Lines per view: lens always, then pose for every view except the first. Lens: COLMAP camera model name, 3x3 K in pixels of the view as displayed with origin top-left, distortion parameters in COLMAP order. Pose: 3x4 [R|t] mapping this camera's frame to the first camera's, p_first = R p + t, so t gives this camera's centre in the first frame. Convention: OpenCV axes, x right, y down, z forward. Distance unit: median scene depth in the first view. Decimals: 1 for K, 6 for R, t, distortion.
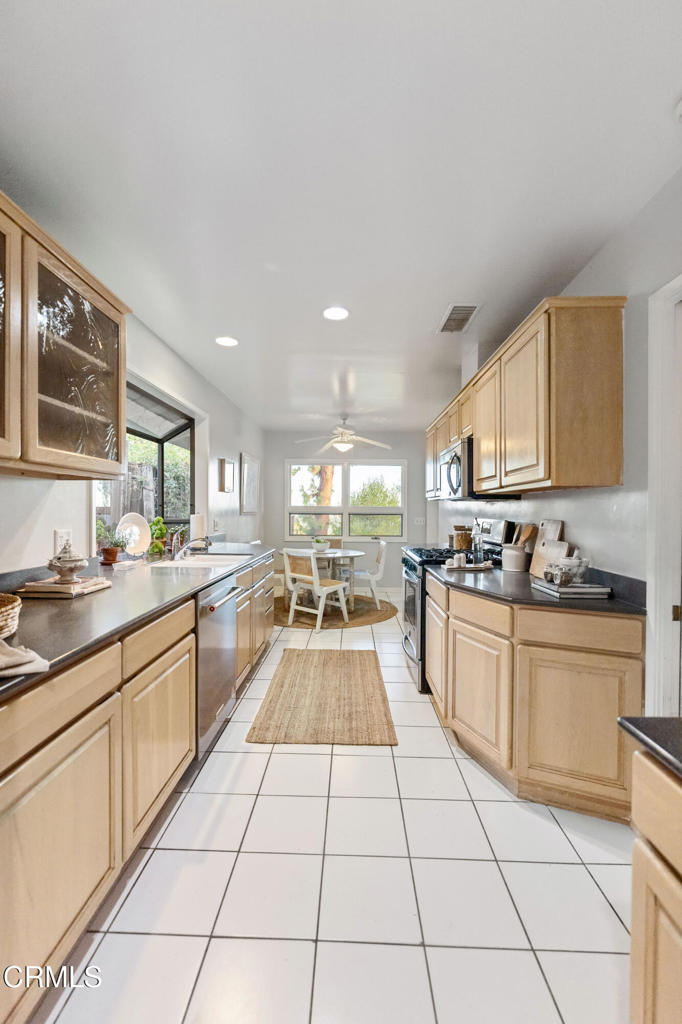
lens RADIAL K [[413.4, 0, 350.1], [0, 413.4, 513.0], [0, 0, 1]] dist [-0.002370, 0.001043]
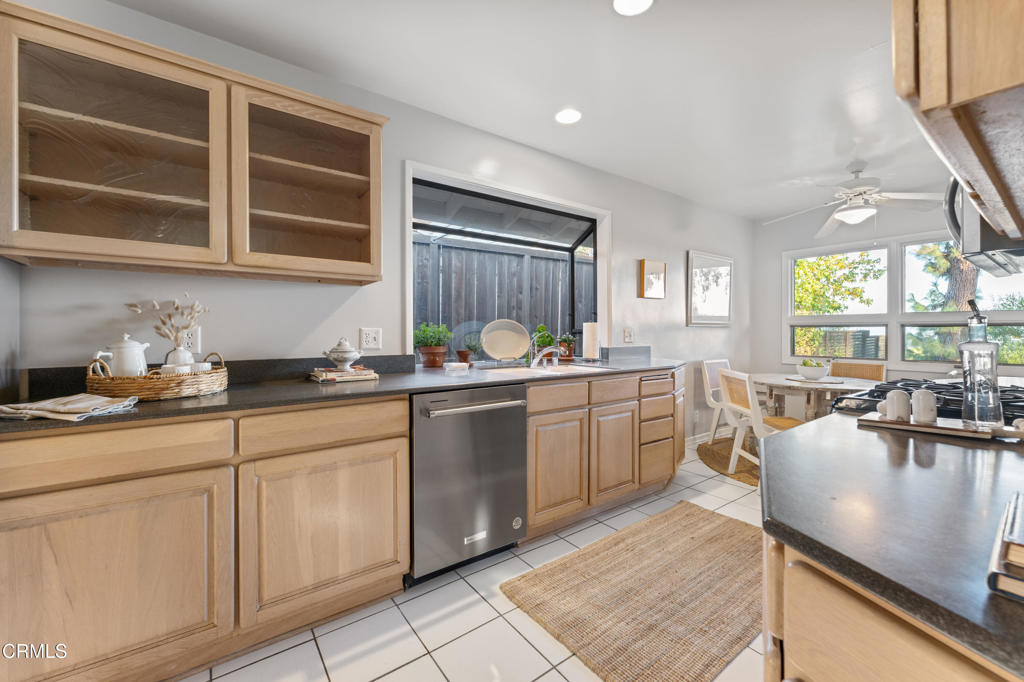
lens RADIAL K [[413.4, 0, 515.1], [0, 413.4, 335.2], [0, 0, 1]] dist [-0.002370, 0.001043]
pose [[0.608708, -0.001198, -0.793394, 0.348774], [0.001411, 0.999999, -0.000428, 0.043580], [0.793393, -0.000859, 0.608709, 0.434084]]
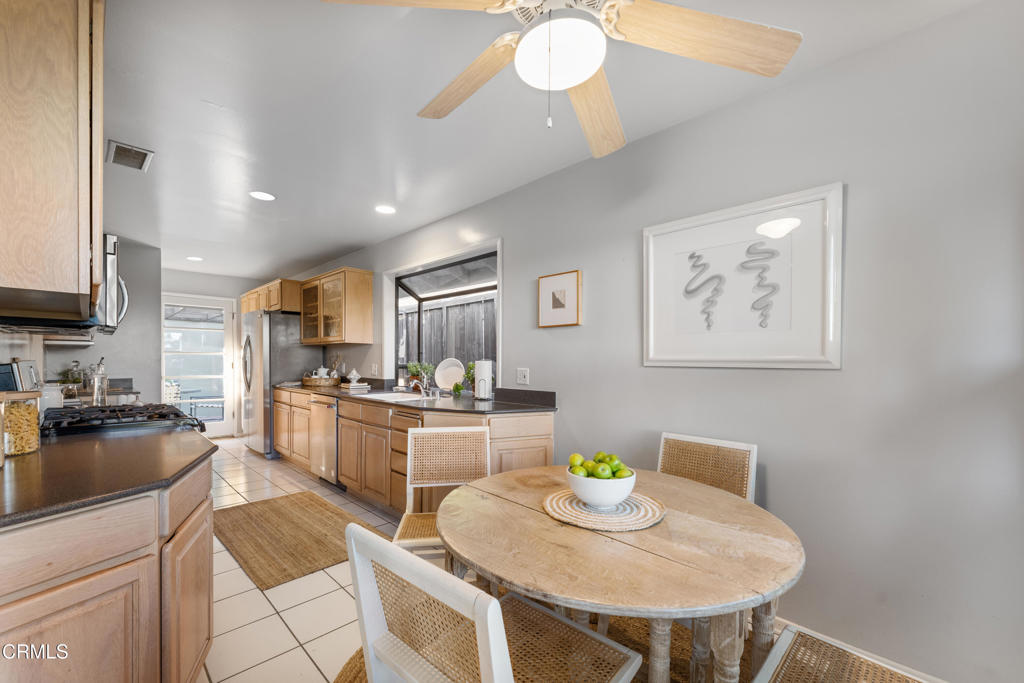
lens RADIAL K [[413.4, 0, 510.1], [0, 413.4, 368.9], [0, 0, 1]] dist [-0.002370, 0.001043]
pose [[-0.684562, 0.005402, -0.728935, 0.346466], [-0.014404, 0.999677, 0.020935, 0.002839], [0.728813, 0.024831, -0.684263, 2.287013]]
